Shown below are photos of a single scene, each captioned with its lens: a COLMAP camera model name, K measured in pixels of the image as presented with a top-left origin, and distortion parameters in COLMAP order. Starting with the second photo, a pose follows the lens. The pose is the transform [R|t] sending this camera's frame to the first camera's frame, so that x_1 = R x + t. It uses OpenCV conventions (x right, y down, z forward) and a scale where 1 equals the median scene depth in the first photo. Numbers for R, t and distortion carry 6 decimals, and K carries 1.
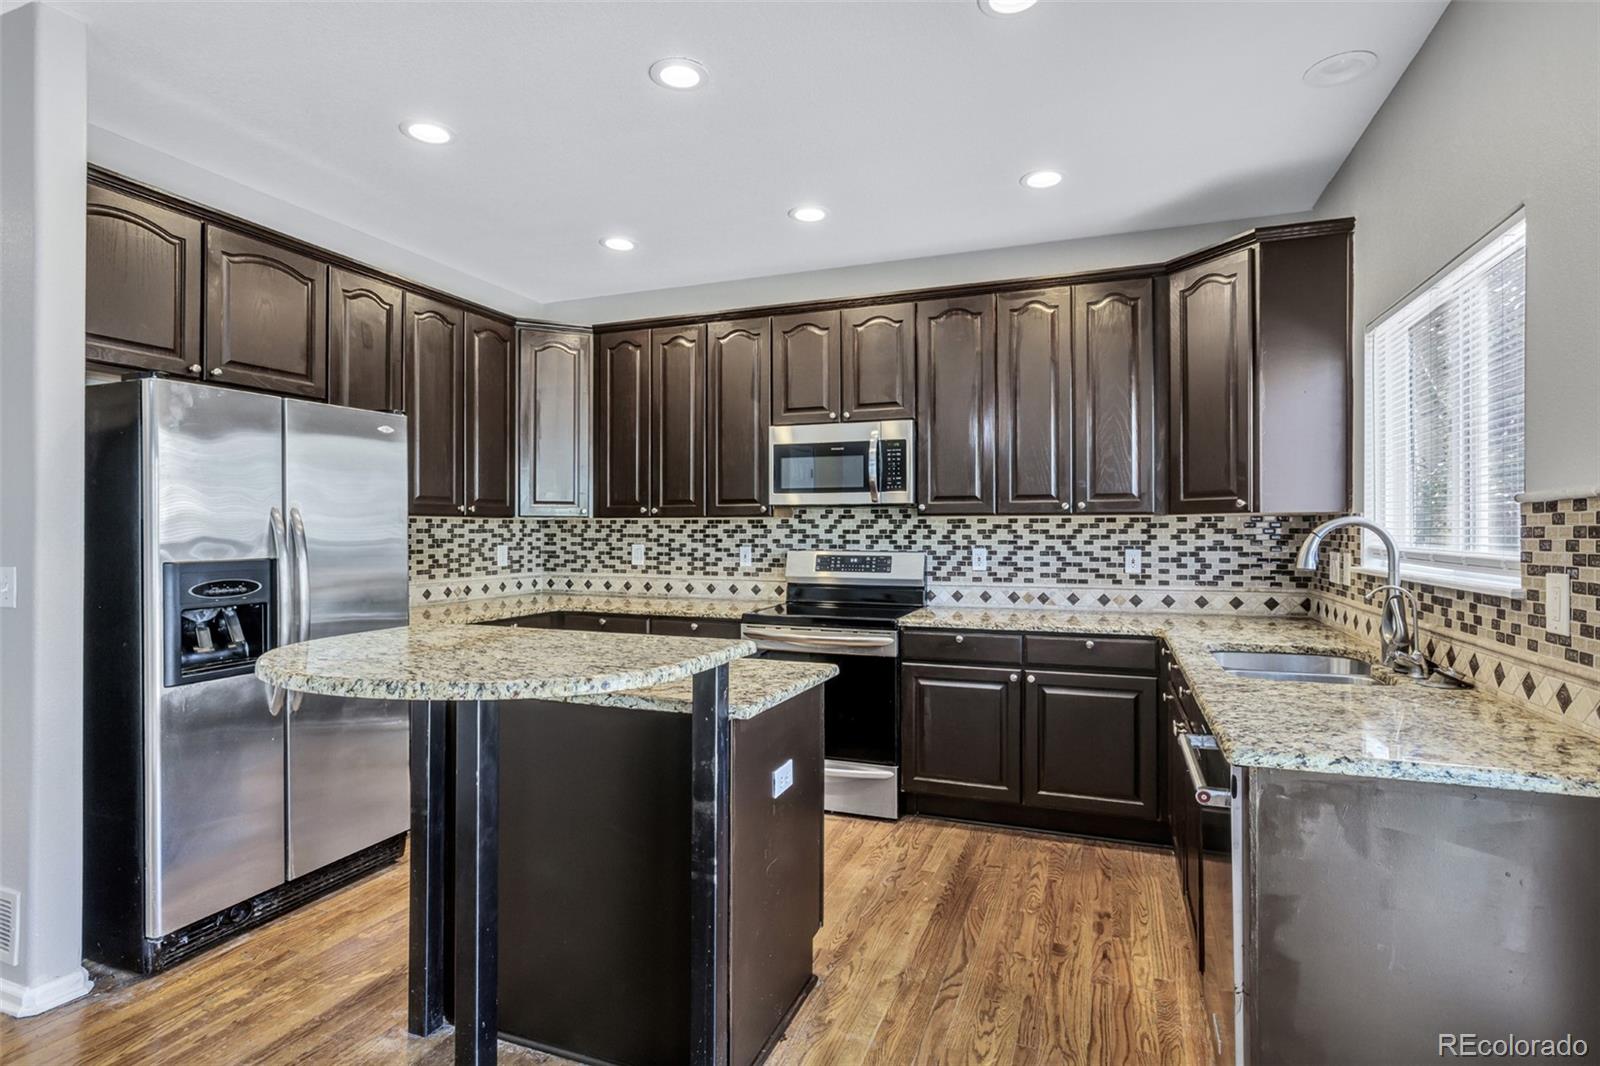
lens RADIAL K [[767.5, 0, 813.0], [0, 767.5, 538.5], [0, 0, 1]] dist [-0.023269, -0.001197]
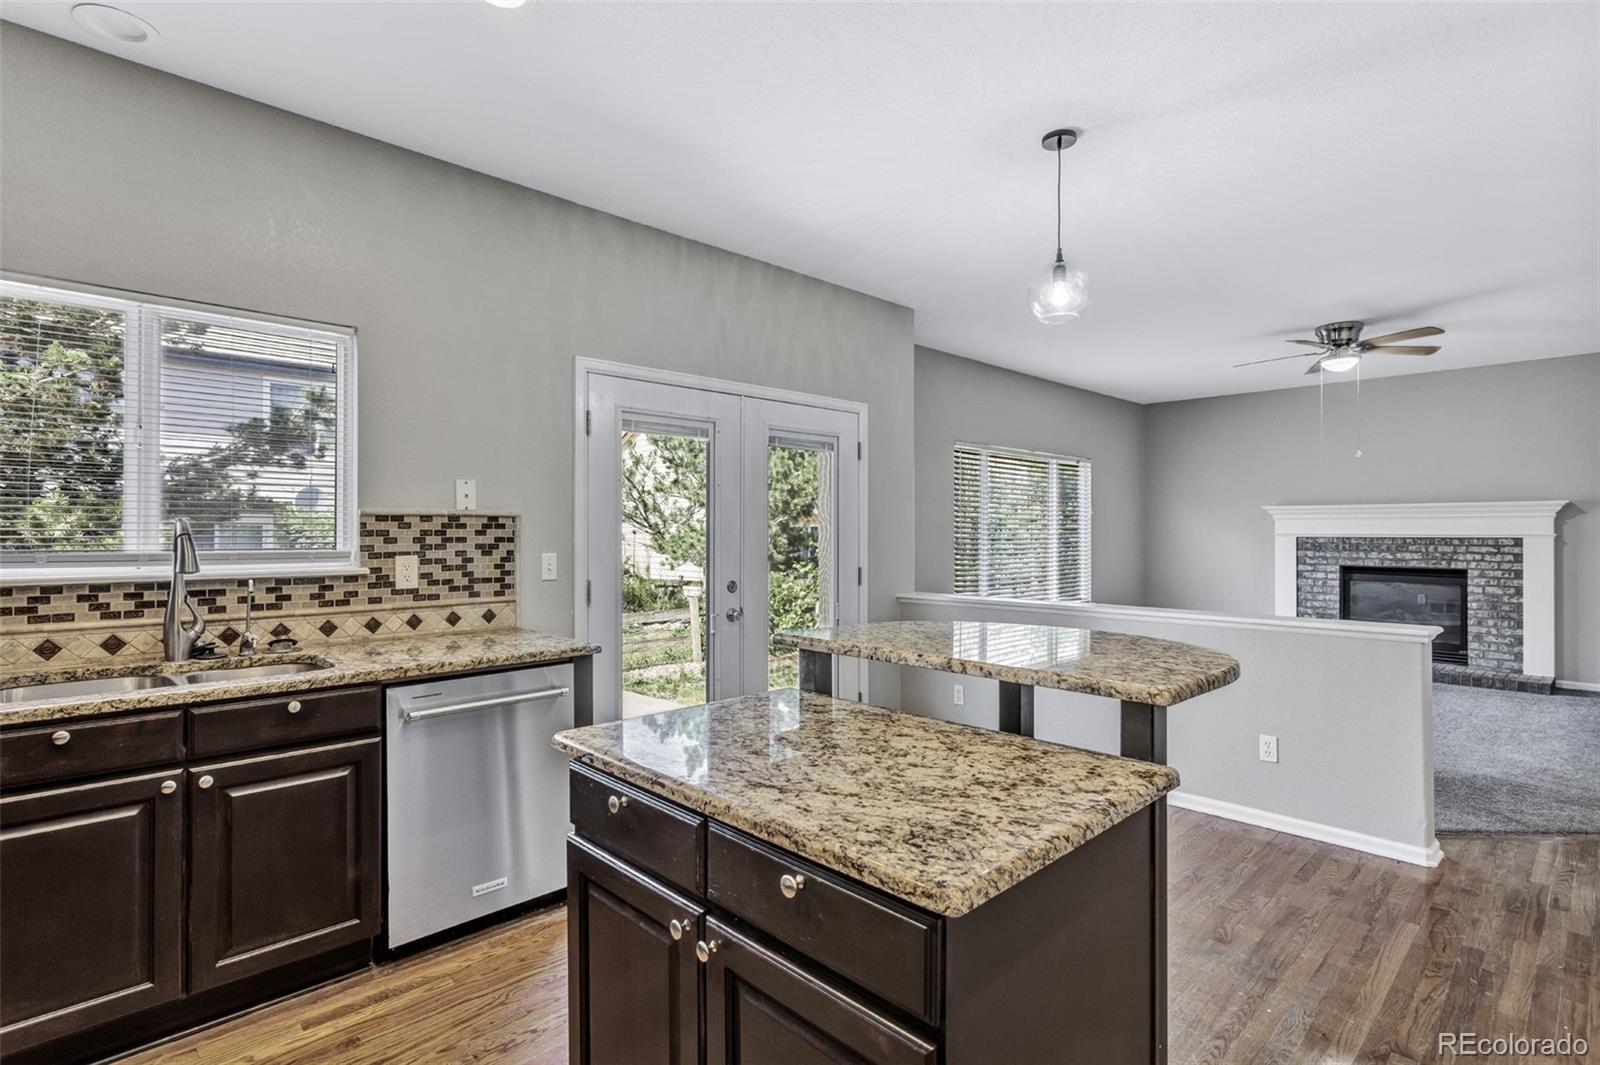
lens RADIAL K [[812.6, 0, 798.5], [0, 812.6, 529.3], [0, 0, 1]] dist [0.013633, -0.002762]
pose [[-0.904908, -0.026693, 0.424770, -0.272137], [-0.017187, 0.999509, 0.026195, -0.032452], [-0.425261, 0.016404, -0.904922, 0.896713]]
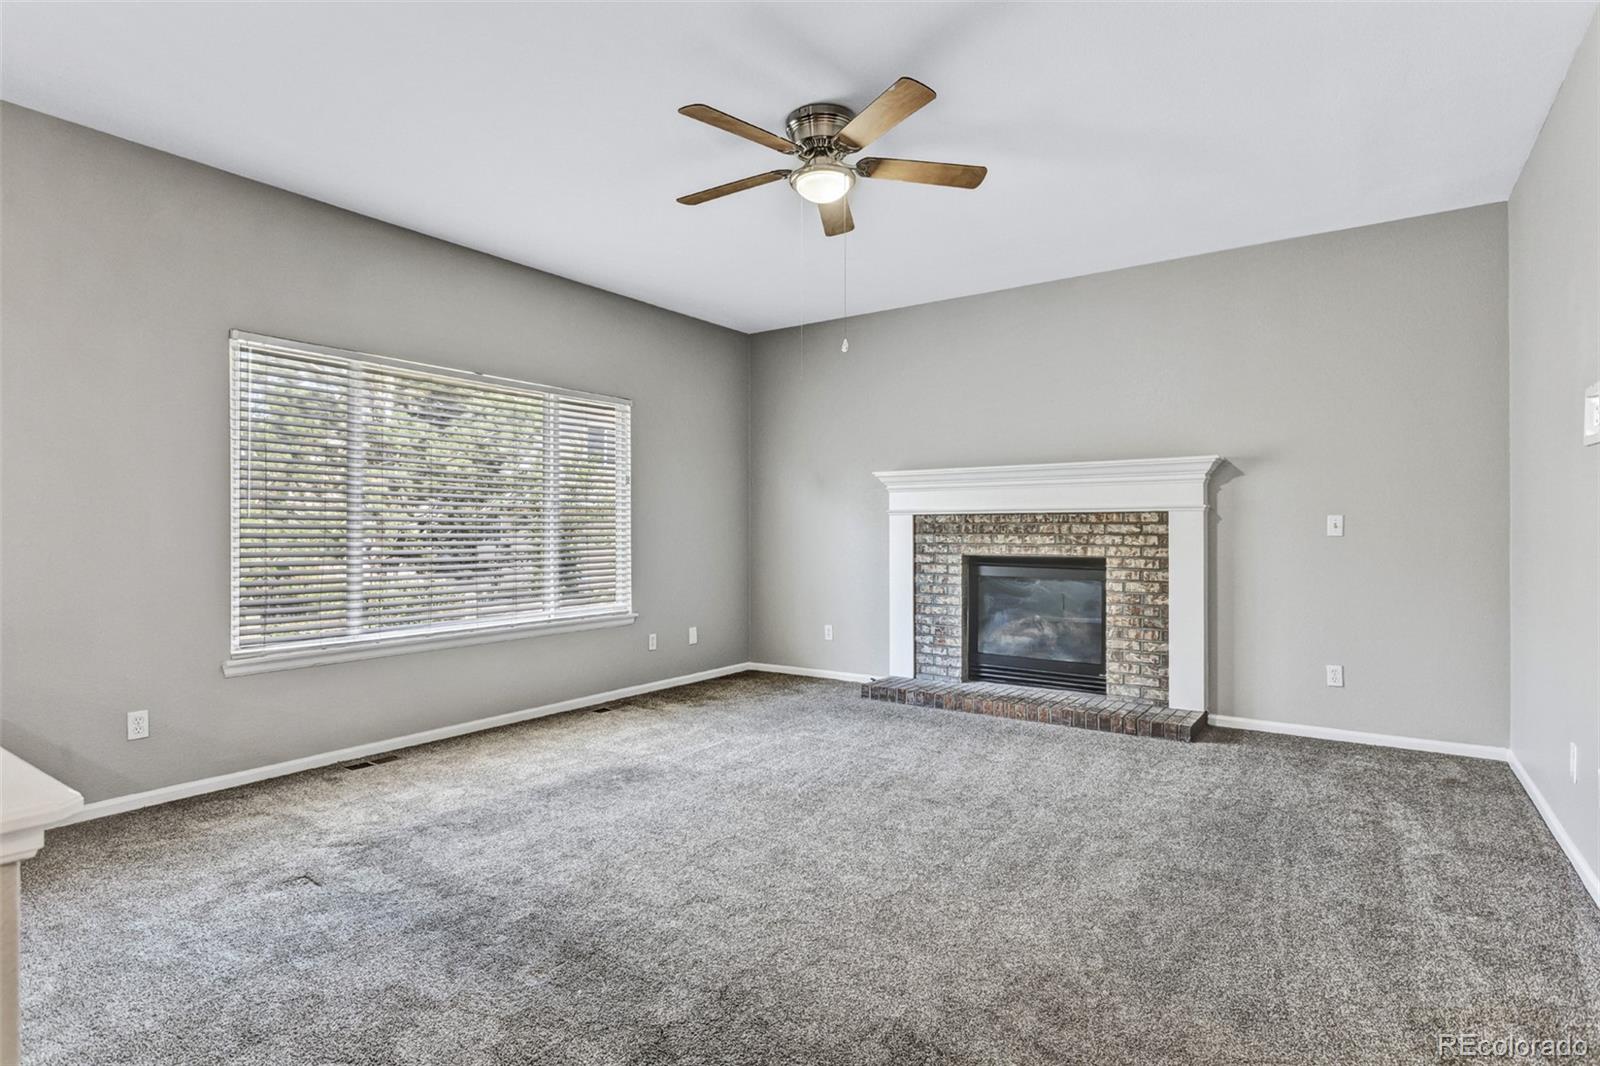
lens RADIAL K [[812.6, 0, 837.4], [0, 812.6, 538.6], [0, 0, 1]] dist [0.013633, -0.002762]
pose [[-0.973233, -0.027096, 0.228218, -0.696097], [-0.020222, 0.999270, 0.032405, 0.012964], [-0.228929, 0.026923, -0.973071, 0.008691]]
